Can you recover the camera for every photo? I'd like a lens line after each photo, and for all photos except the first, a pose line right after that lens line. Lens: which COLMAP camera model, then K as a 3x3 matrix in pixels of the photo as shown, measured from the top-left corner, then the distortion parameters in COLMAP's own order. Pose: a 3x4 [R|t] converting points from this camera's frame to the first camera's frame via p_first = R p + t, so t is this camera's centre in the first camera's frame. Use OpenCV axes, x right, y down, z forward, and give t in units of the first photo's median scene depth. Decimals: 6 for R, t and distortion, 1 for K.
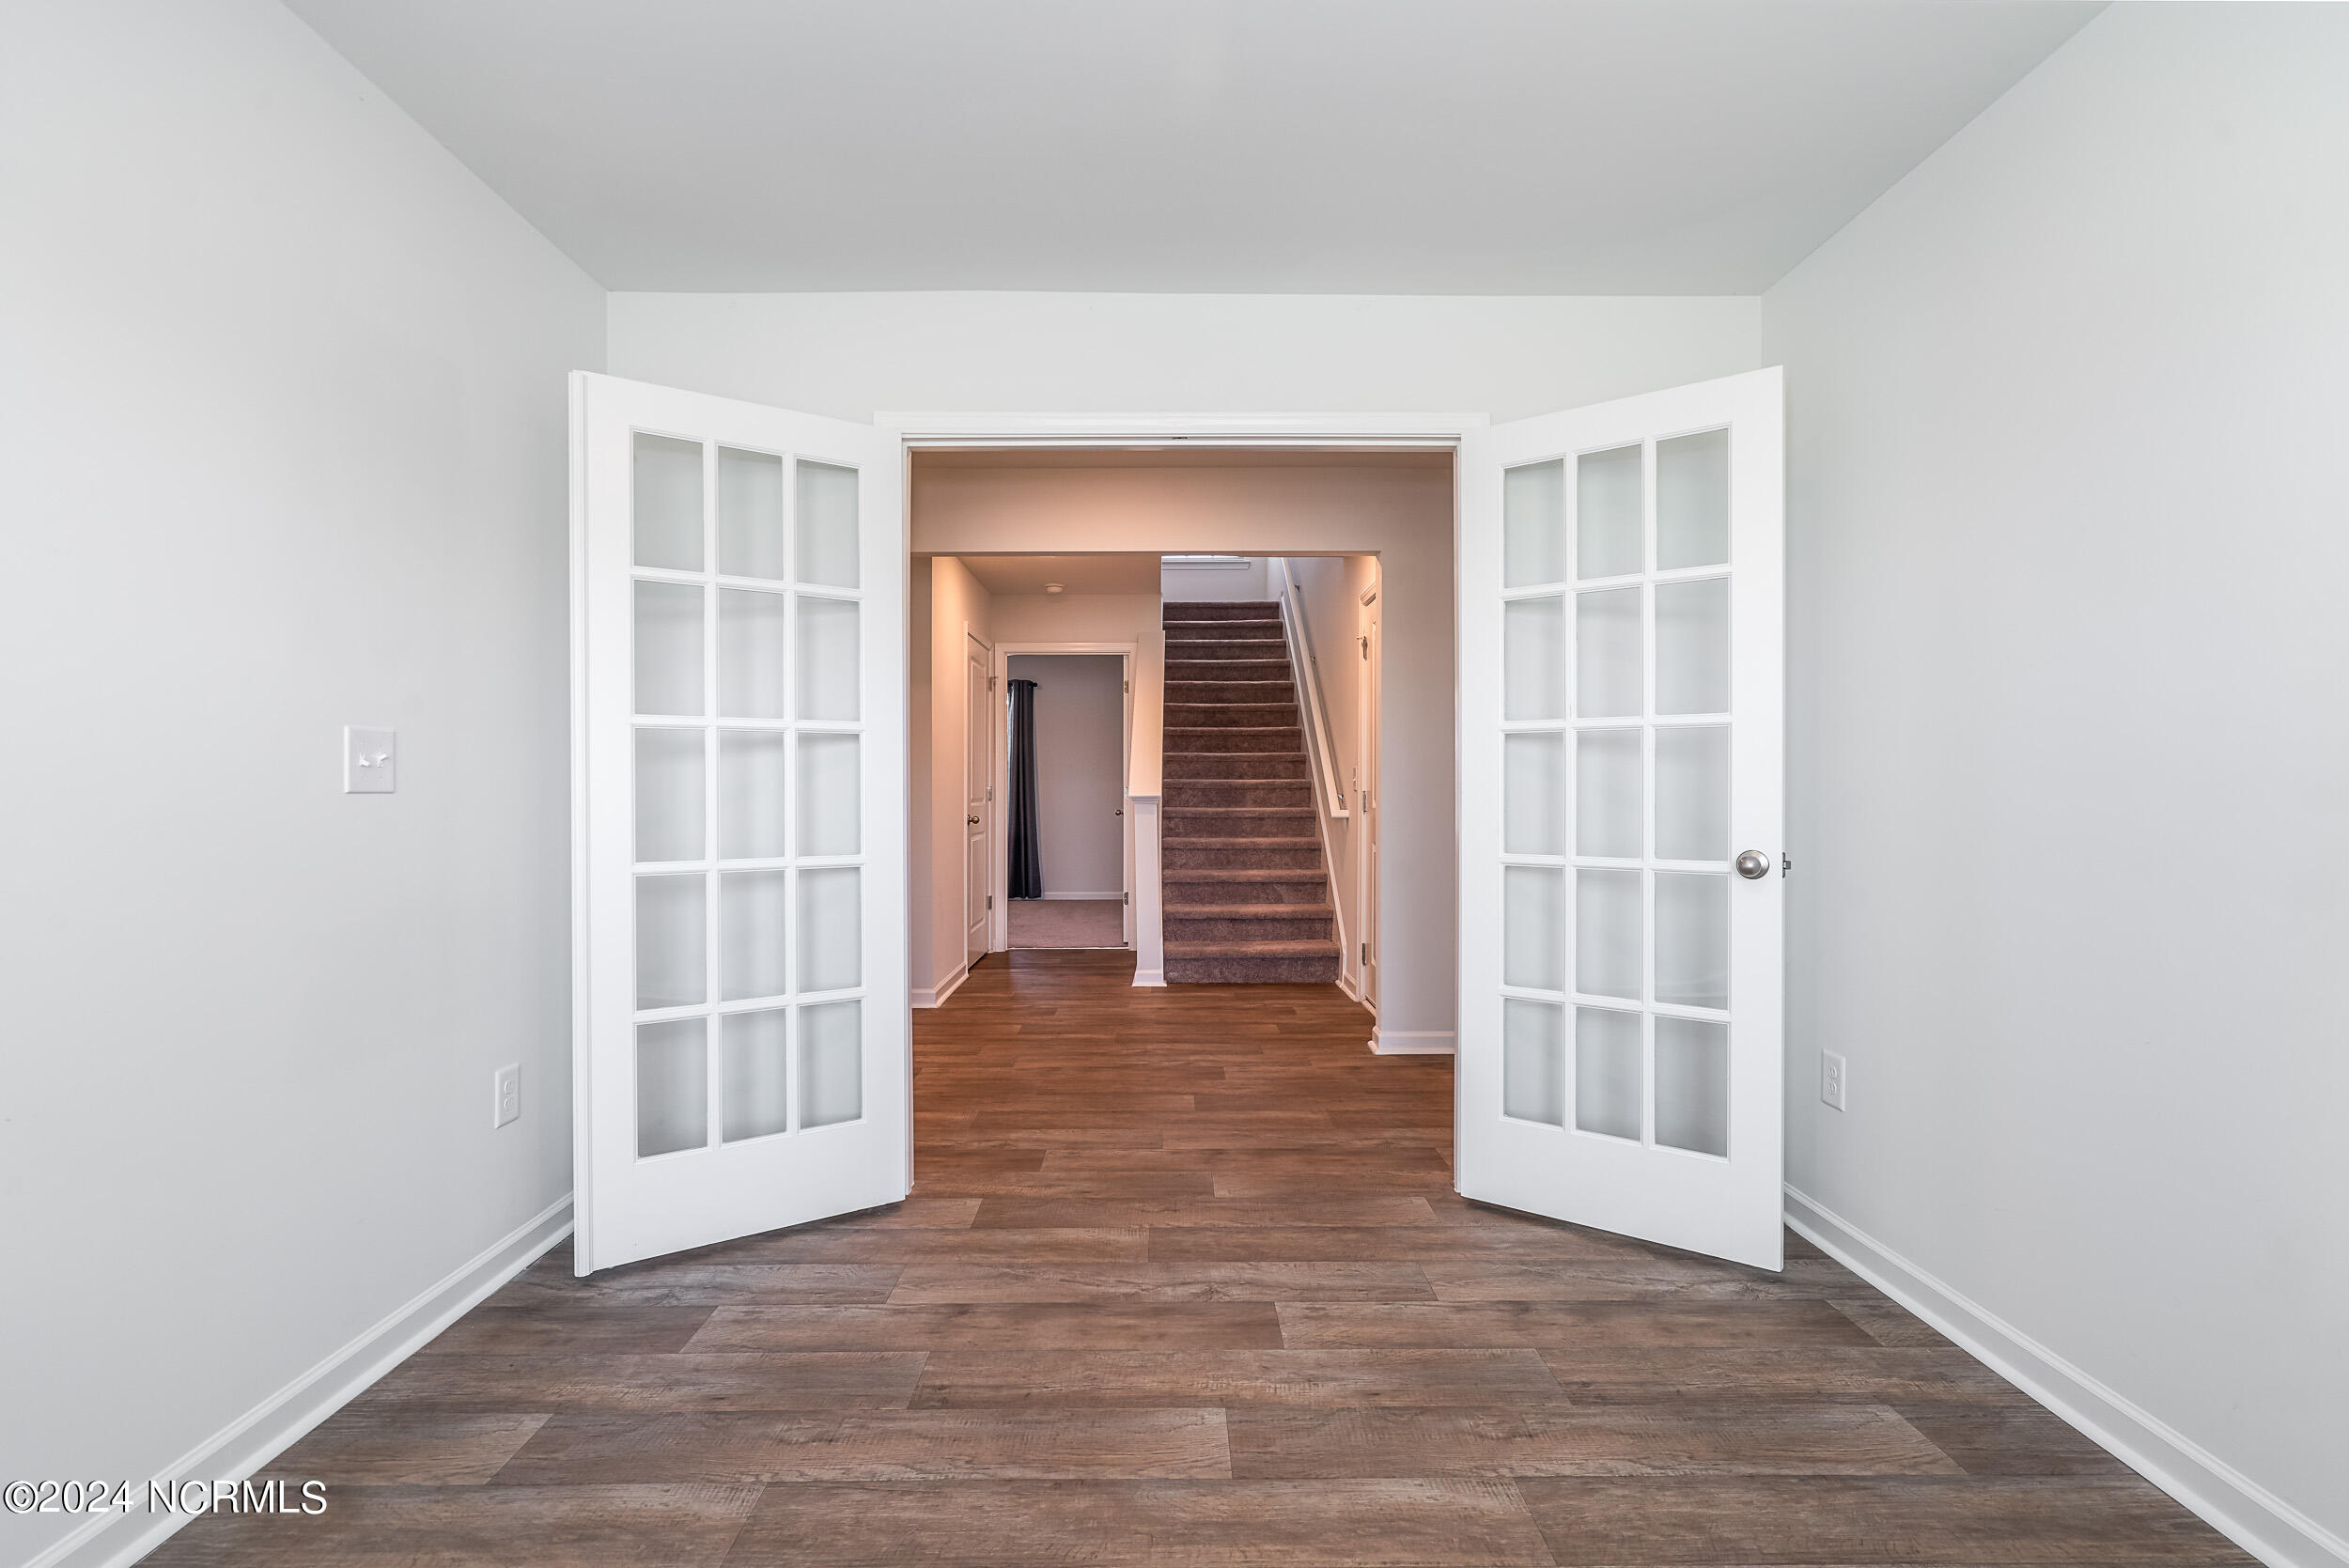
lens RADIAL K [[1107.6, 0, 1172.8], [0, 1107.6, 766.3], [0, 0, 1]] dist [0.010852, 0.000591]
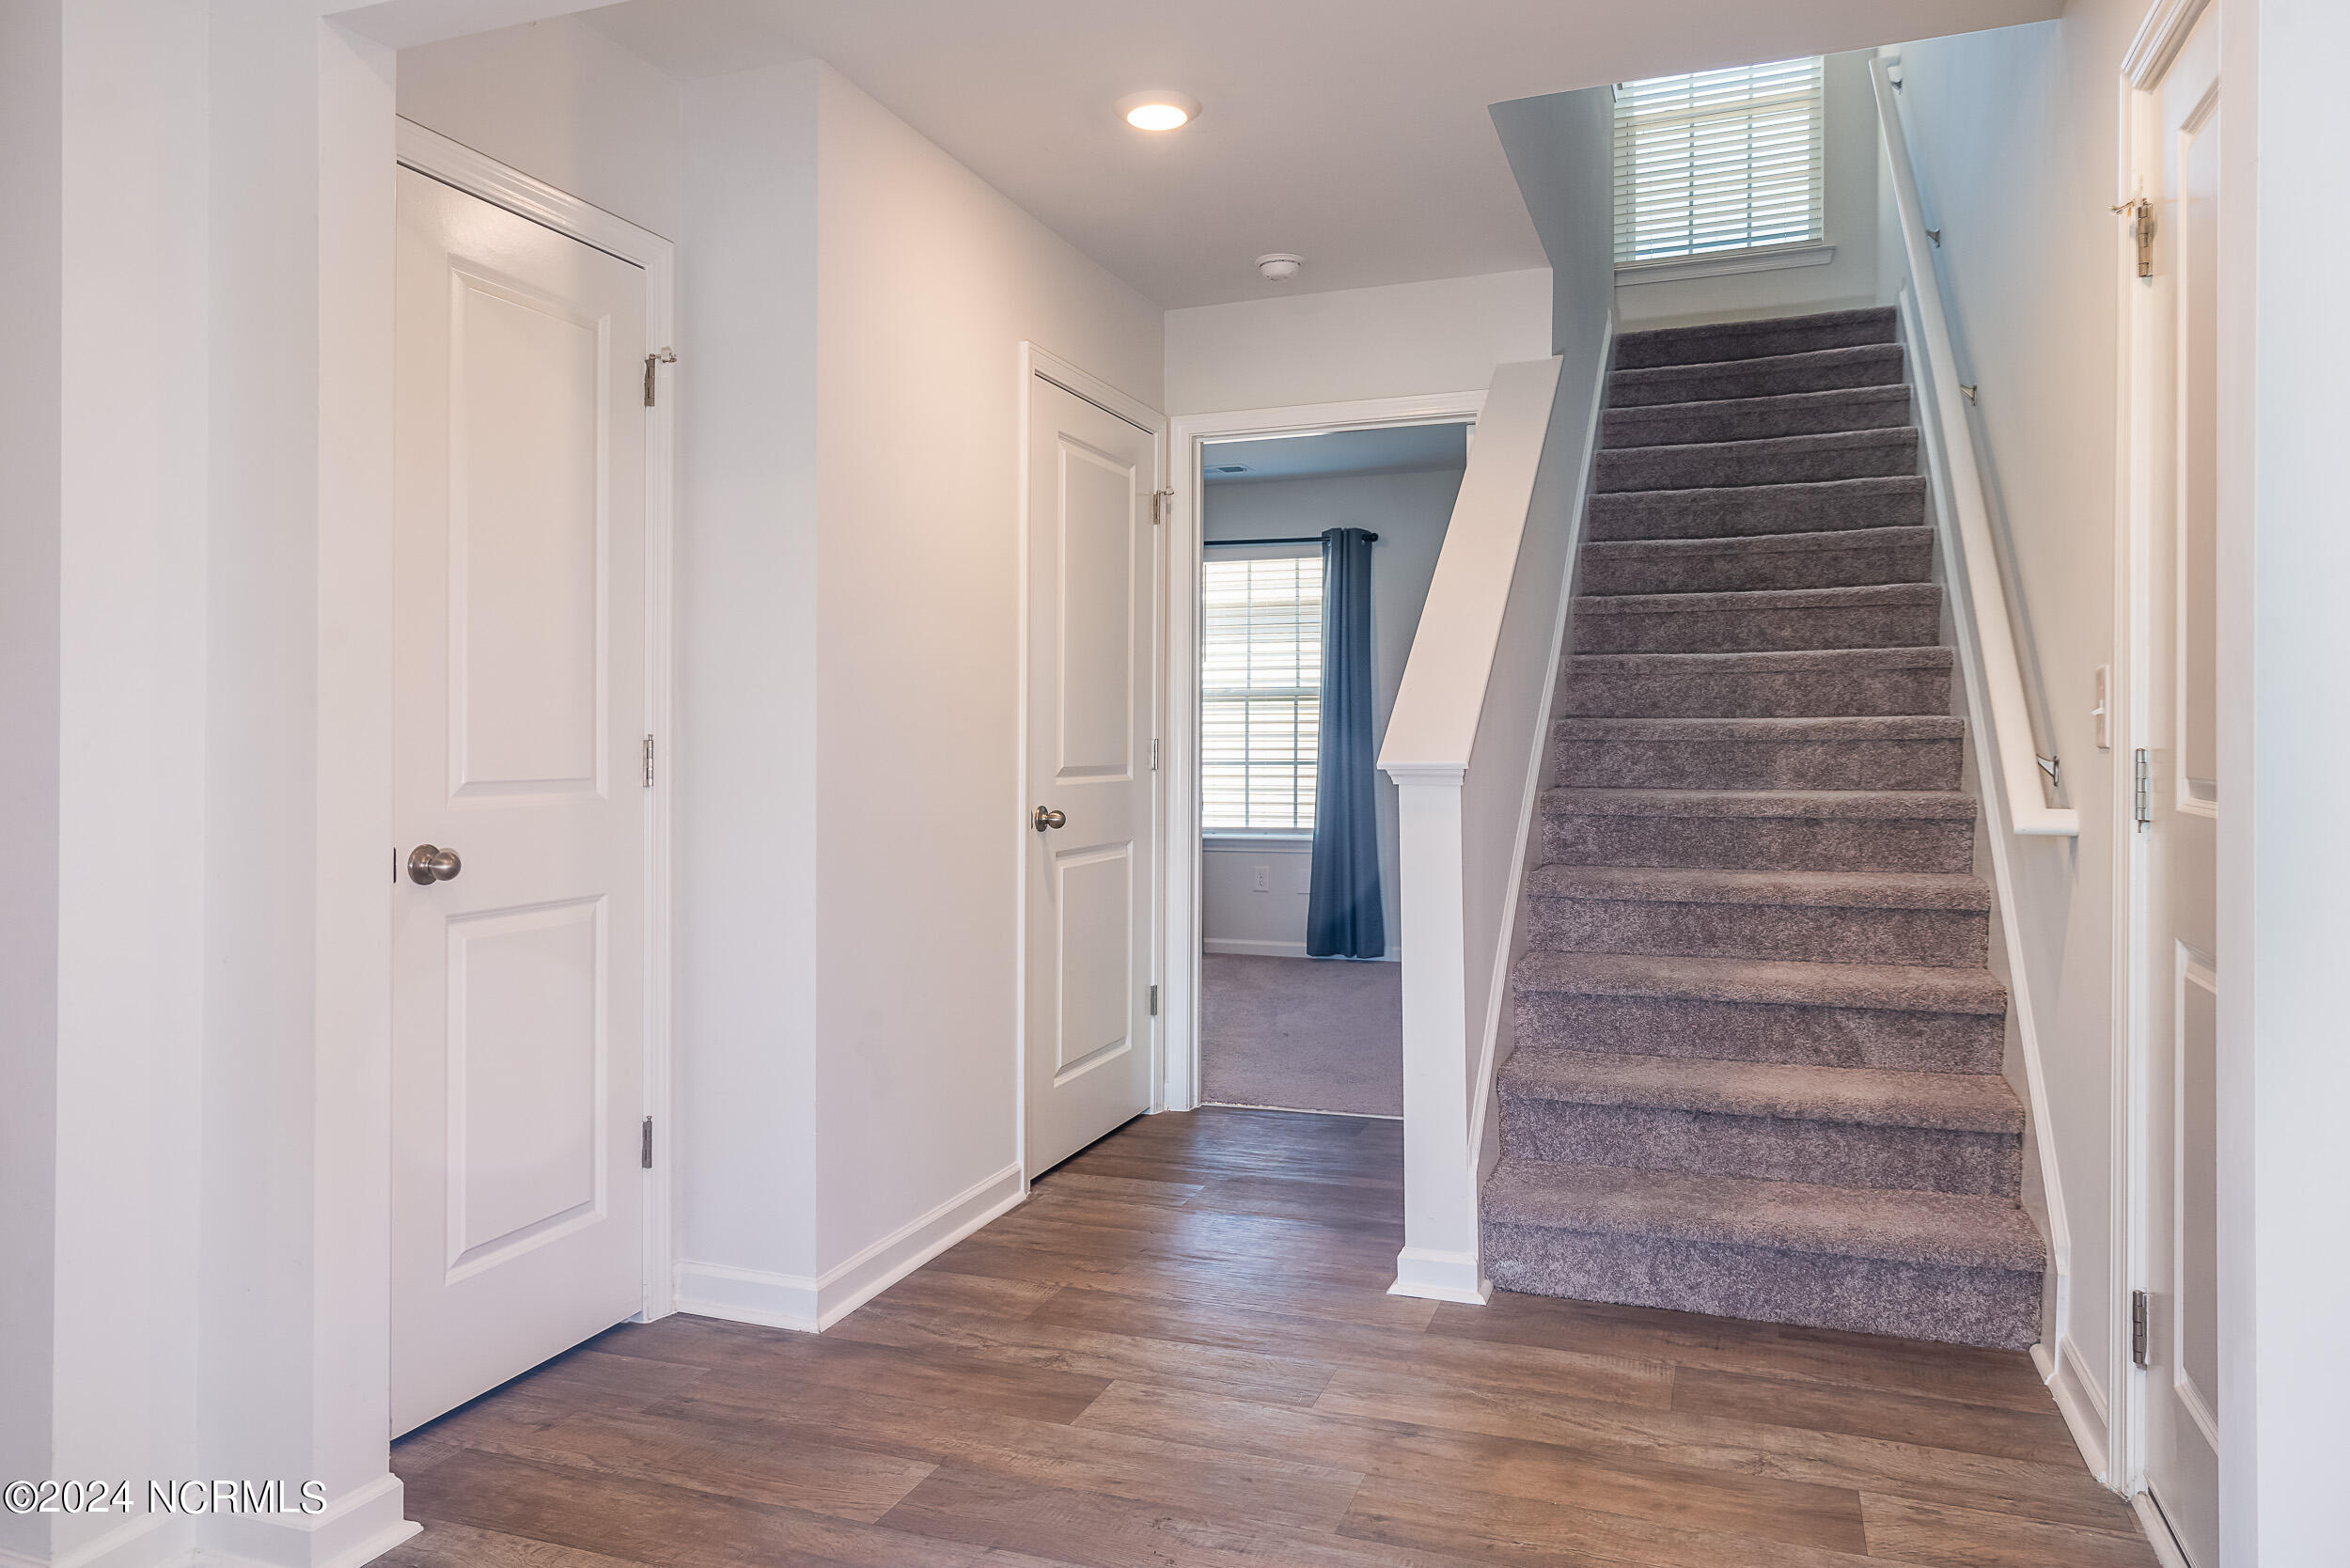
lens RADIAL K [[1452.7, 0, 1169.1], [0, 1452.7, 802.9], [0, 0, 1]] dist [-0.001940, -0.000501]
pose [[0.926864, 0.013005, -0.375171, 0.063561], [0.014112, 0.997486, 0.069442, 0.003205], [0.375131, -0.069657, 0.924351, 0.468227]]
